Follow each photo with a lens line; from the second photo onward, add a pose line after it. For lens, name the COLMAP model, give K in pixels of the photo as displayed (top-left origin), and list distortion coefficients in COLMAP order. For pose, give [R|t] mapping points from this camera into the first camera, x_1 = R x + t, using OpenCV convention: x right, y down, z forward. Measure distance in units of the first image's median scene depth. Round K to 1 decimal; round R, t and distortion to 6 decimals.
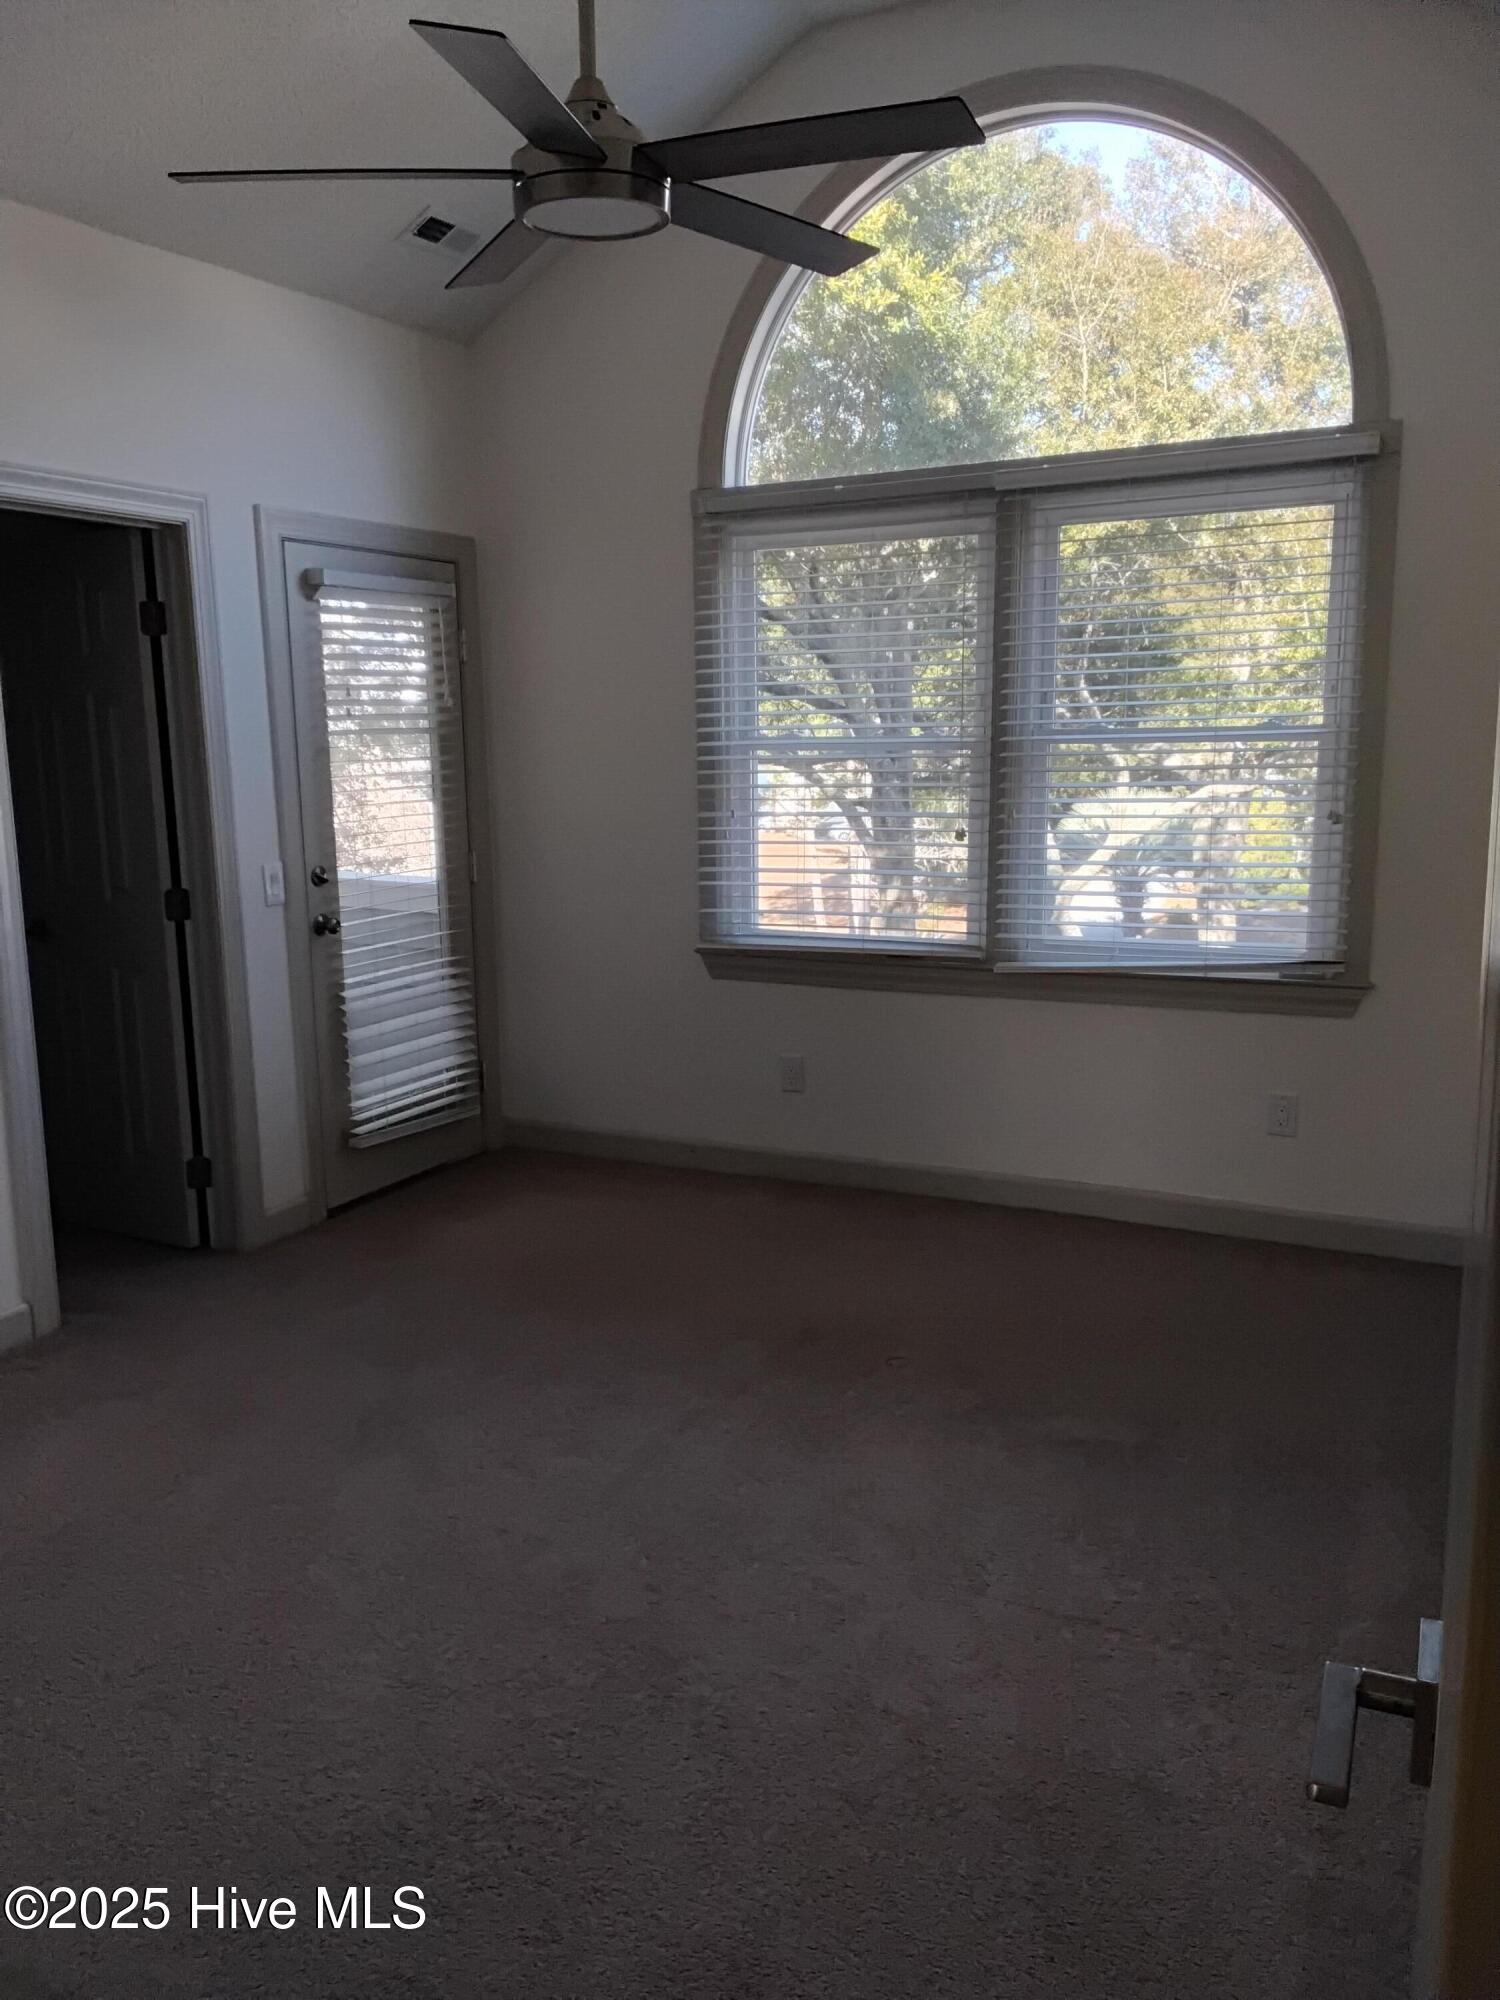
lens RADIAL K [[1564.9, 0, 734.4], [0, 1564.9, 998.3], [0, 0, 1]] dist [0.117755, -0.188068]
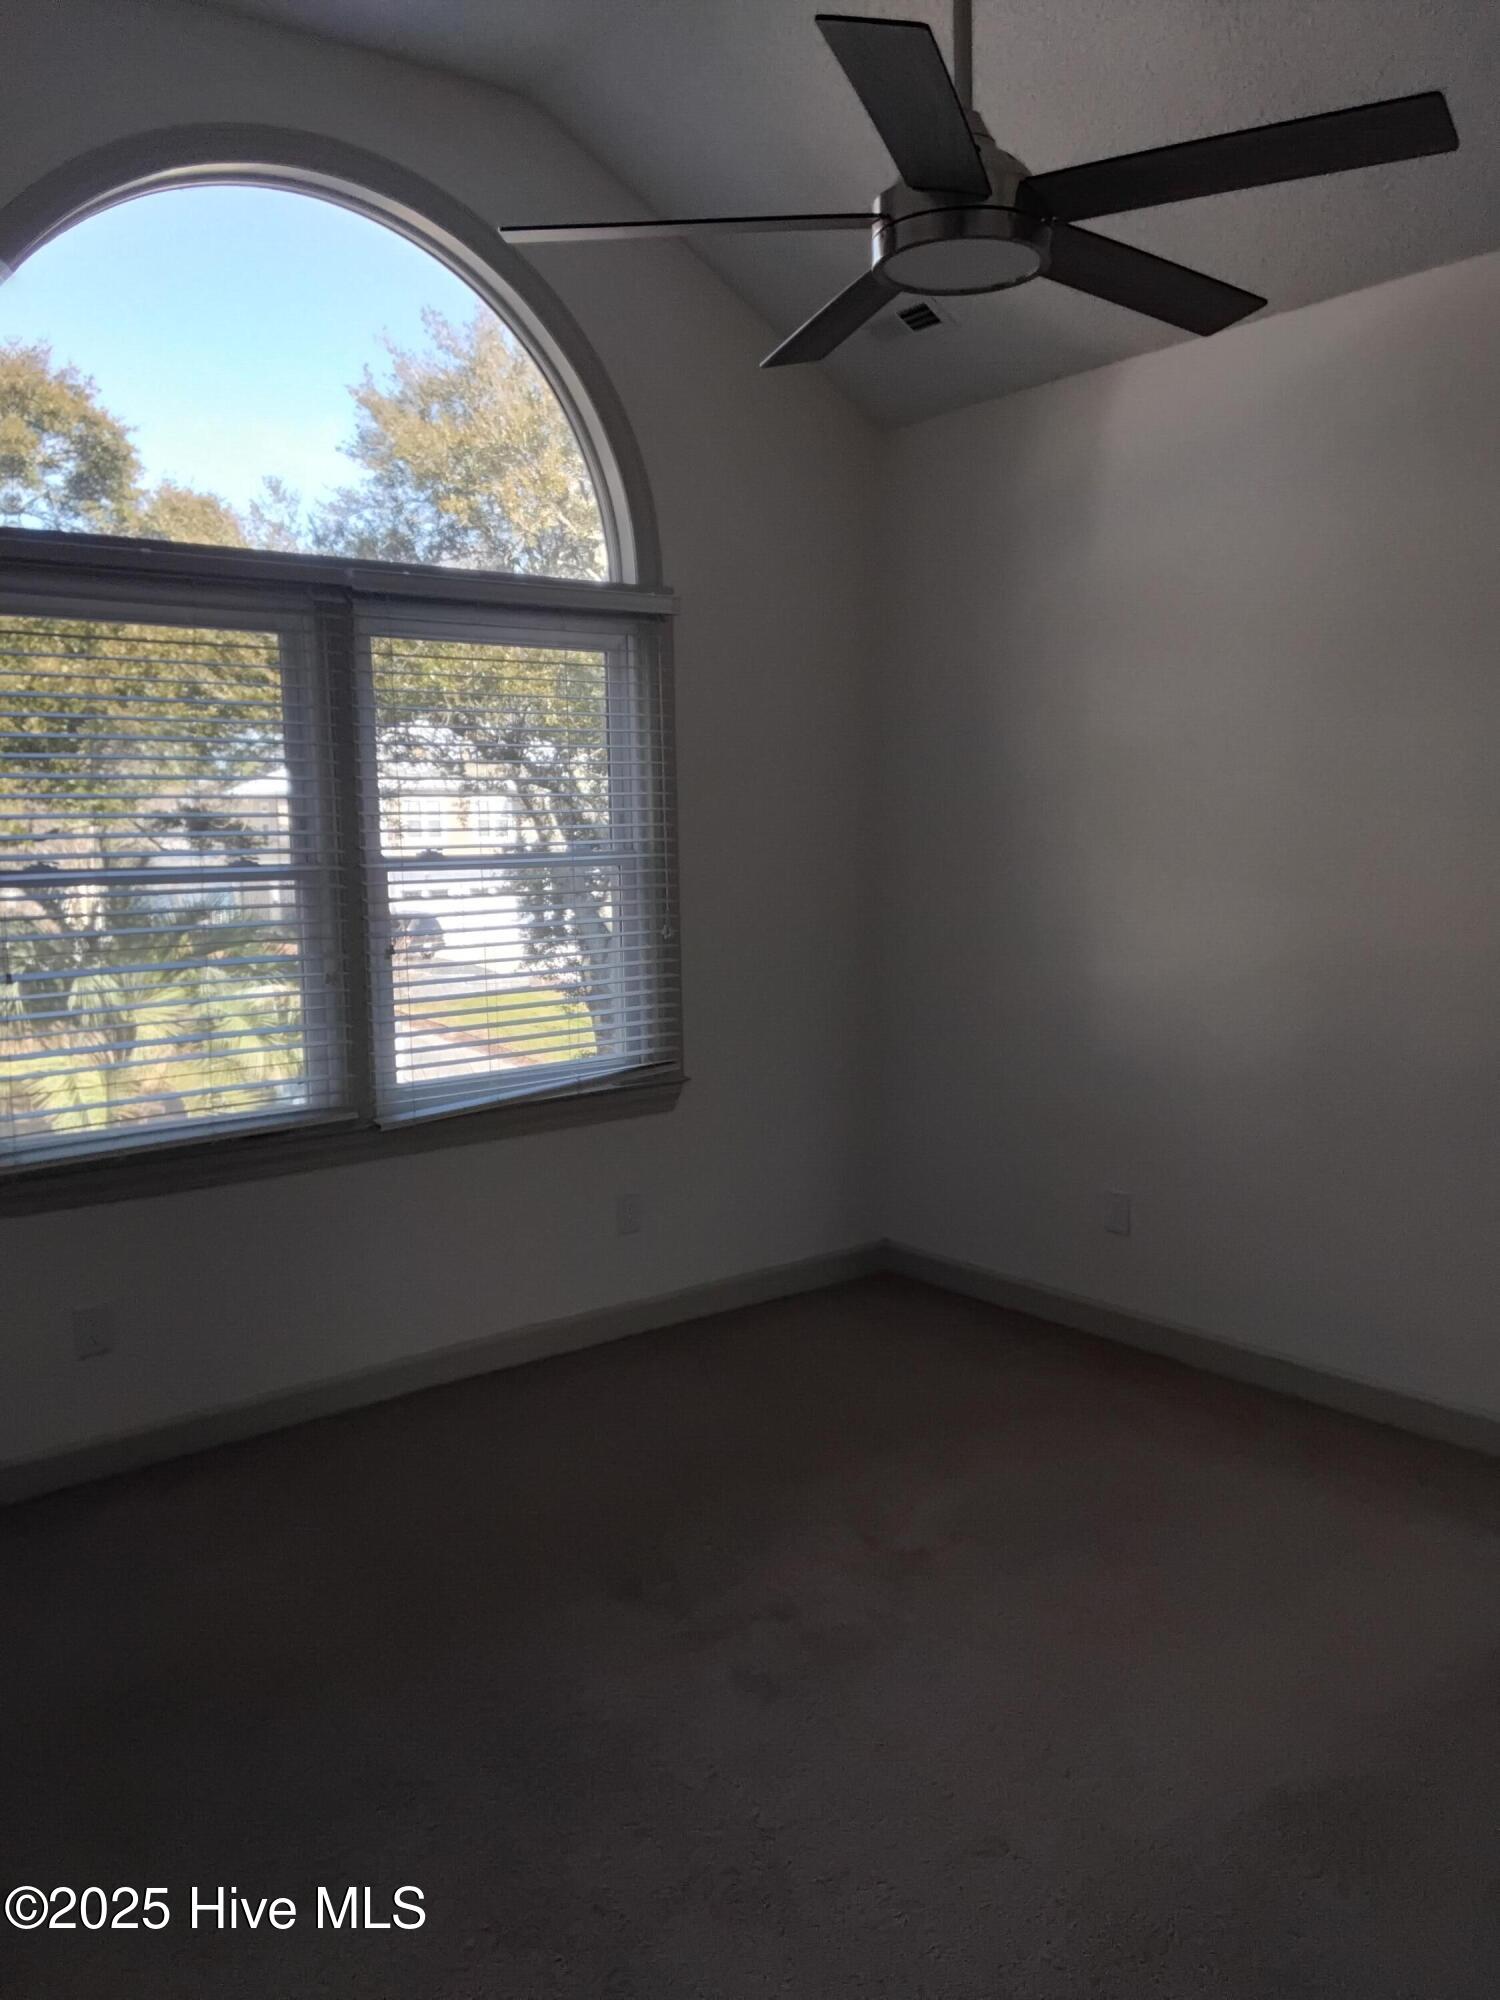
lens RADIAL K [[1564.9, 0, 734.4], [0, 1564.9, 998.3], [0, 0, 1]] dist [0.117755, -0.188068]
pose [[0.428543, -0.089882, 0.899040, -0.575438], [0.173234, 0.984753, 0.015876, -0.074859], [-0.886759, 0.148941, 0.437579, 0.470068]]
